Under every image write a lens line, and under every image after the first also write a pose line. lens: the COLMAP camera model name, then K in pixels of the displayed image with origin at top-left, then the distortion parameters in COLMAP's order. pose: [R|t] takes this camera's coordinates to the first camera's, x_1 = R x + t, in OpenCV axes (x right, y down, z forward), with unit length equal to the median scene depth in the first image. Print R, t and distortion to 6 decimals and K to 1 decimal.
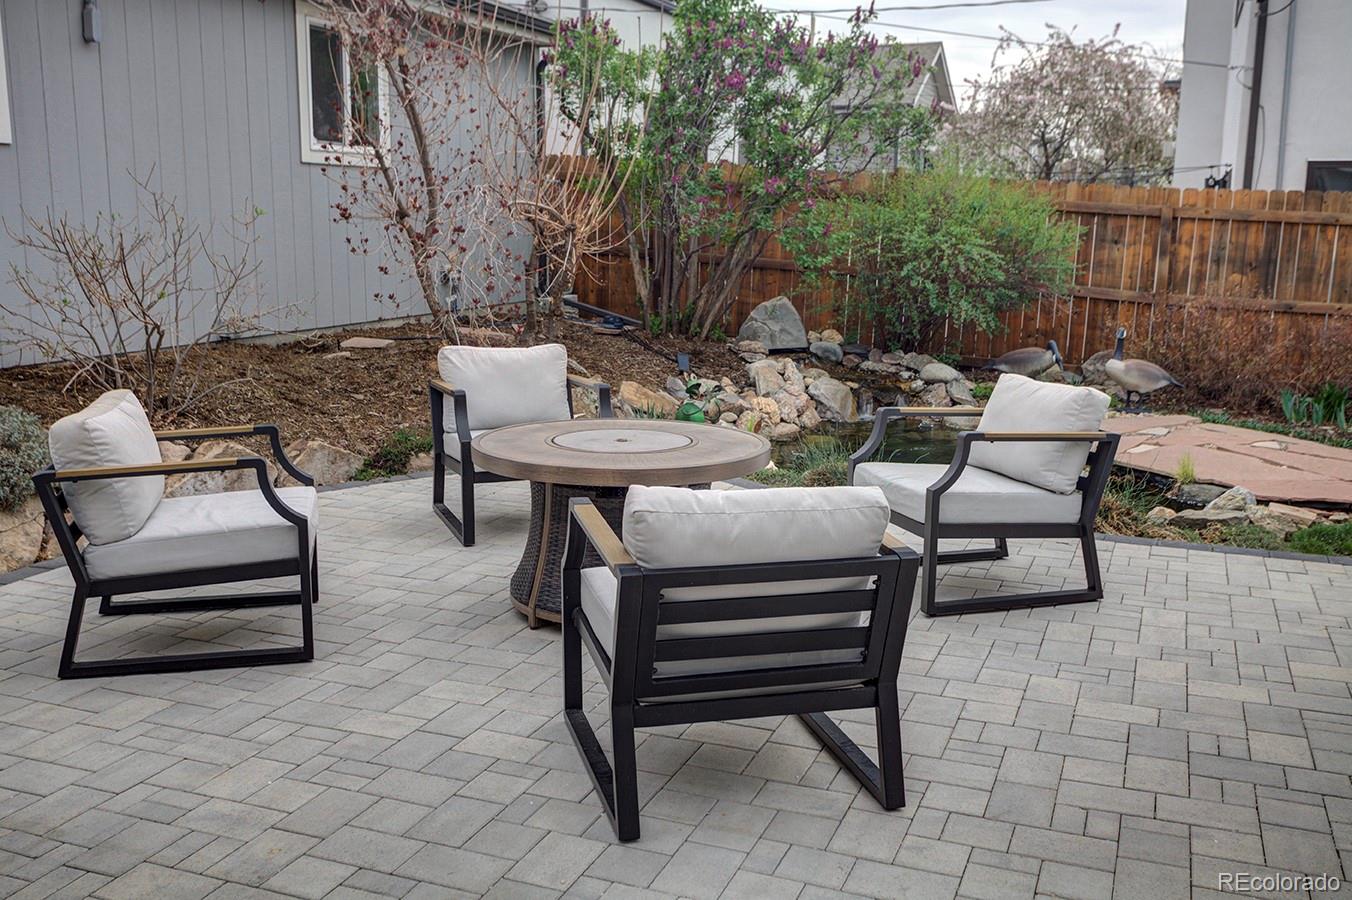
lens RADIAL K [[1302.8, 0, 676.9], [0, 1302.8, 454.8], [0, 0, 1]] dist [-0.001399, 0.000000]
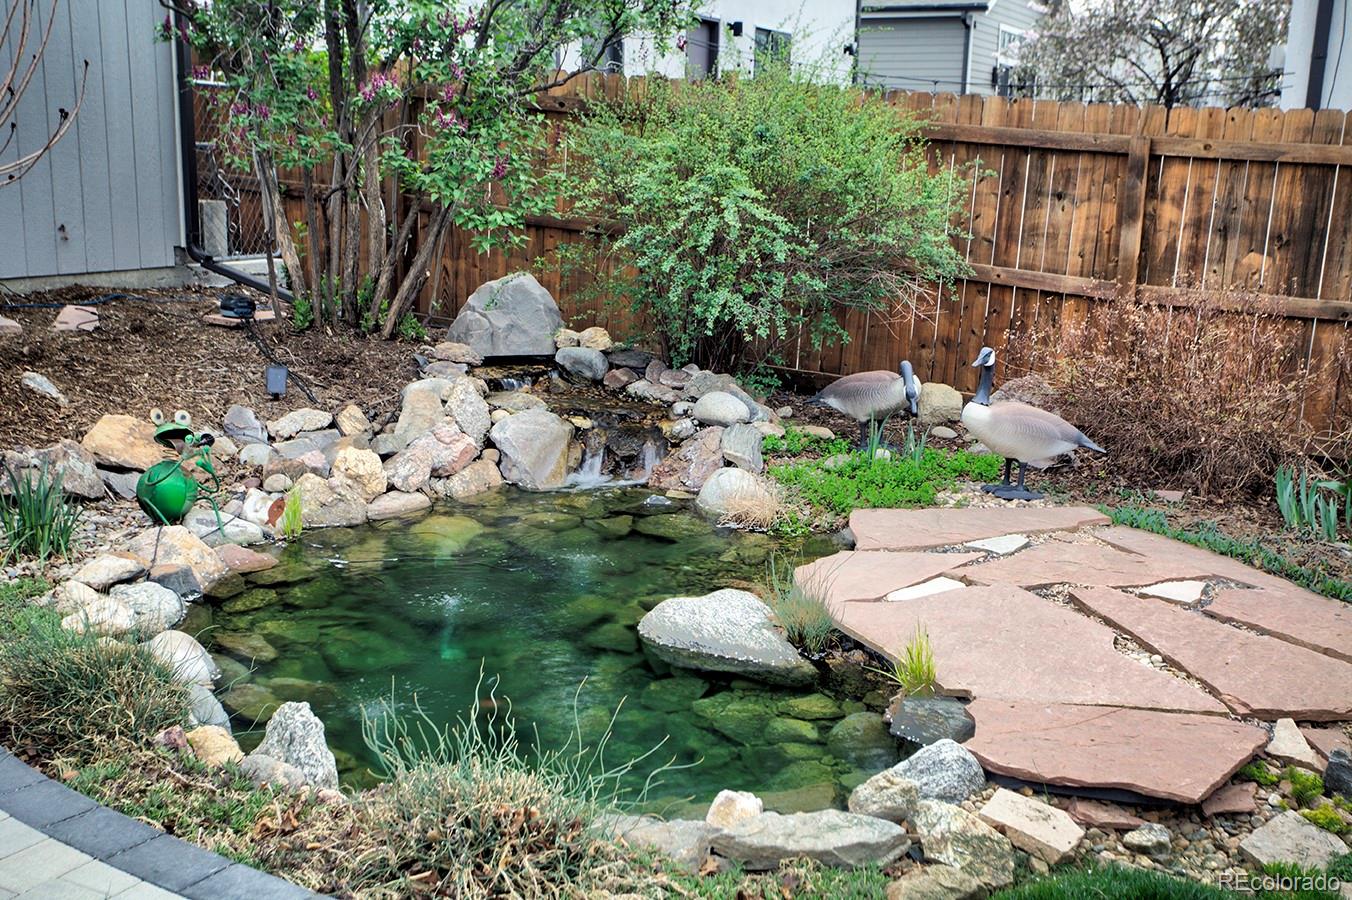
lens RADIAL K [[1492.9, 0, 674.9], [0, 1492.9, 448.8], [0, 0, 1]] dist [0.058276, 0.000000]
pose [[0.993370, 0.038254, -0.108405, 0.244836], [-0.036879, 0.999212, 0.014665, -0.051072], [0.108881, -0.010570, 0.993999, 0.294599]]
